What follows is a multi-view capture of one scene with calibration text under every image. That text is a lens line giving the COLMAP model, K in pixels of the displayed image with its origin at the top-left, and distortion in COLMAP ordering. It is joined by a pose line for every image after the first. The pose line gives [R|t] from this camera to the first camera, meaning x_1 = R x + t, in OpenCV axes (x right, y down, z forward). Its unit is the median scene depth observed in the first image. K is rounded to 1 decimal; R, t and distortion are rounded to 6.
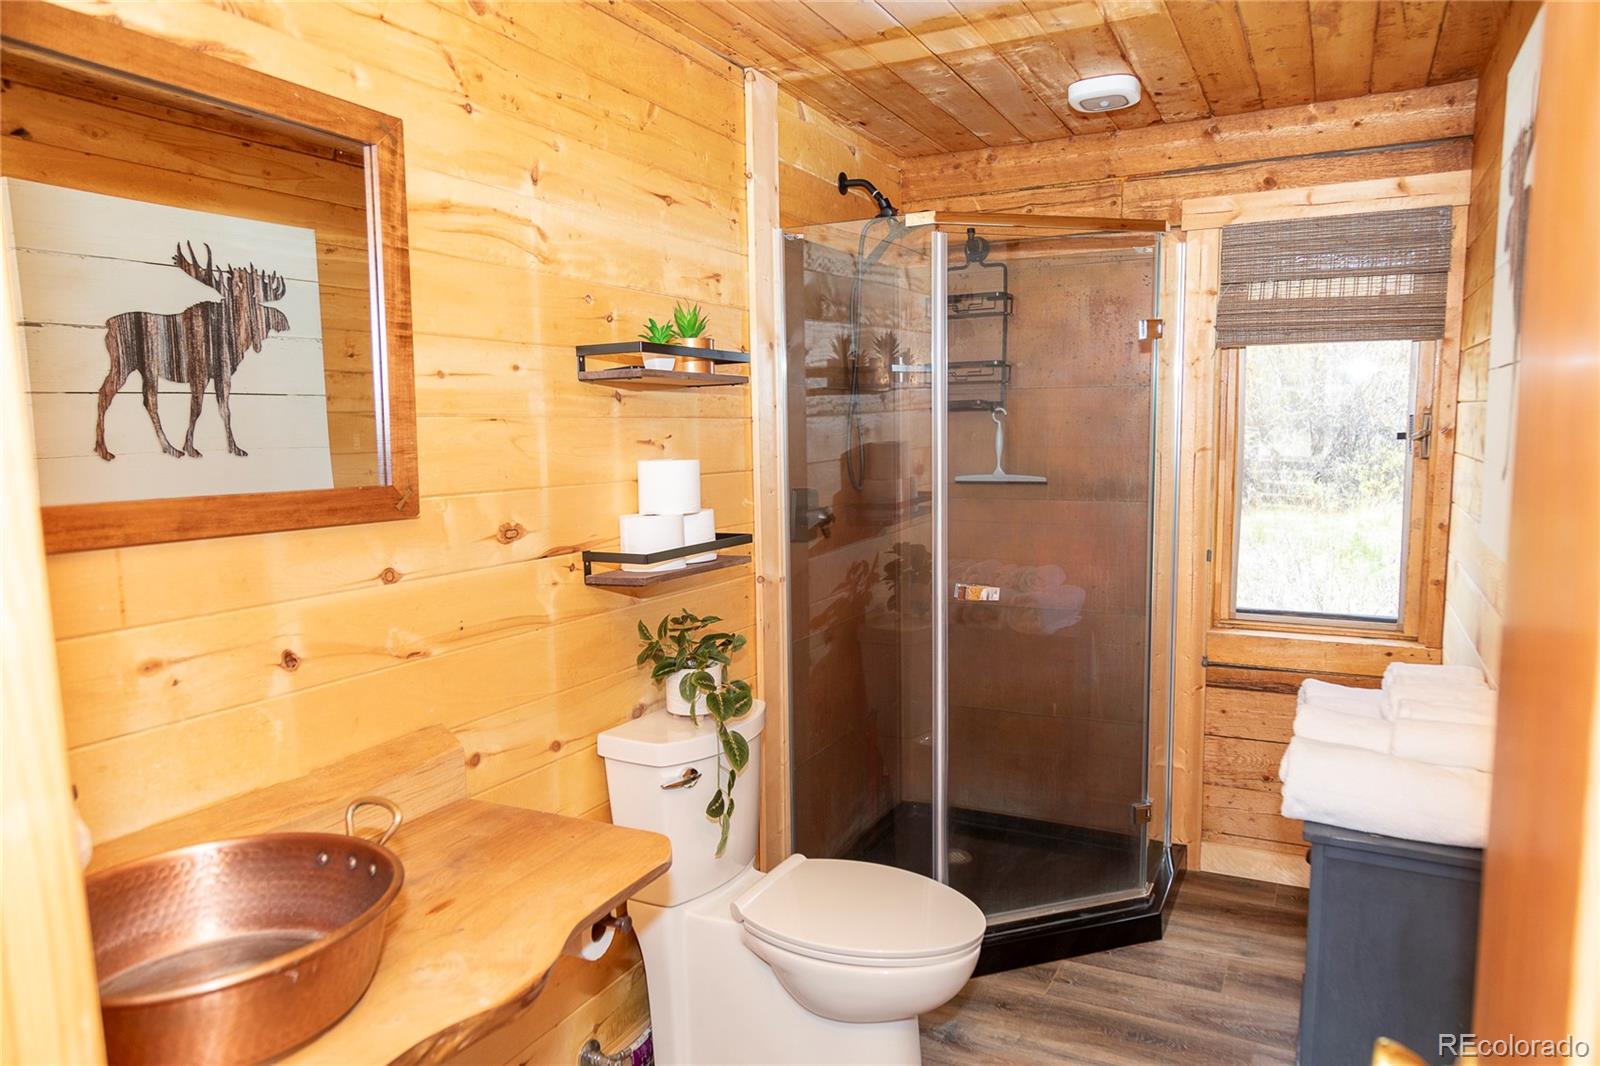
lens RADIAL K [[1054.9, 0, 813.6], [0, 1054.9, 540.0], [0, 0, 1]] dist [0.014346, -0.003020]
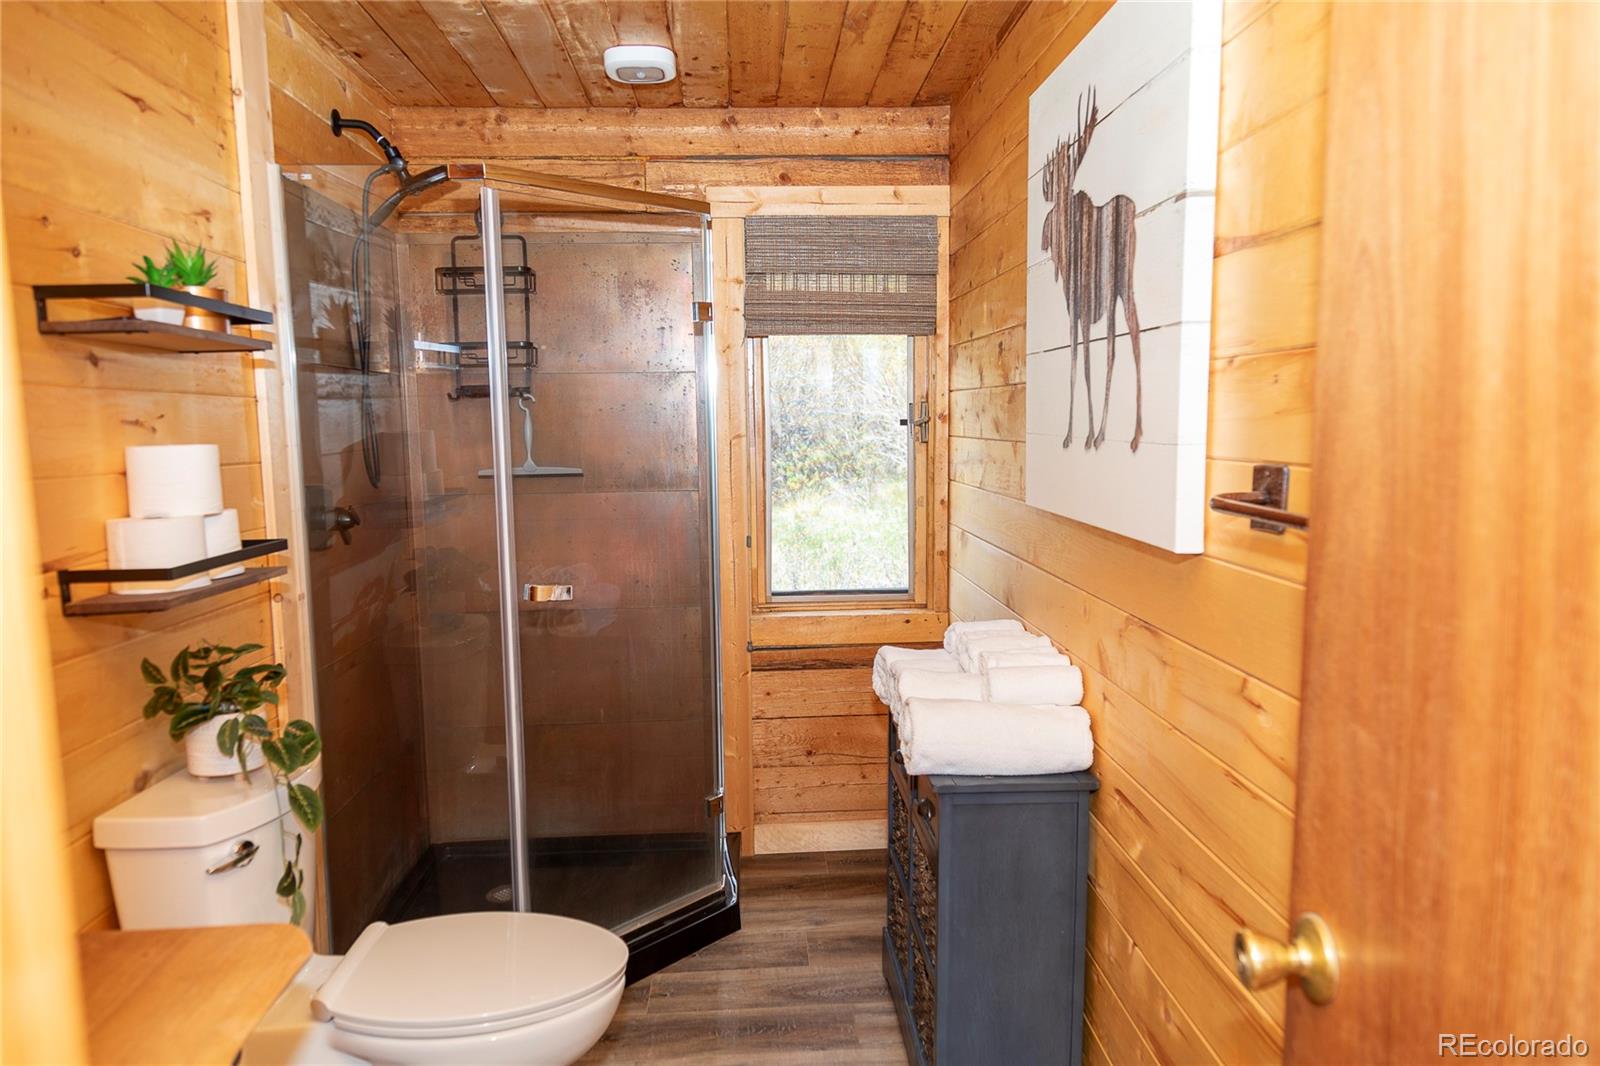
lens RADIAL K [[1100.5, 0, 817.7], [0, 1100.5, 536.8], [0, 0, 1]] dist [0.011129, 0.004321]
pose [[0.866232, -0.053098, 0.496813, -0.099997], [0.058554, 0.998274, 0.004599, 0.010254], [-0.496199, 0.025107, 0.867846, 0.058704]]
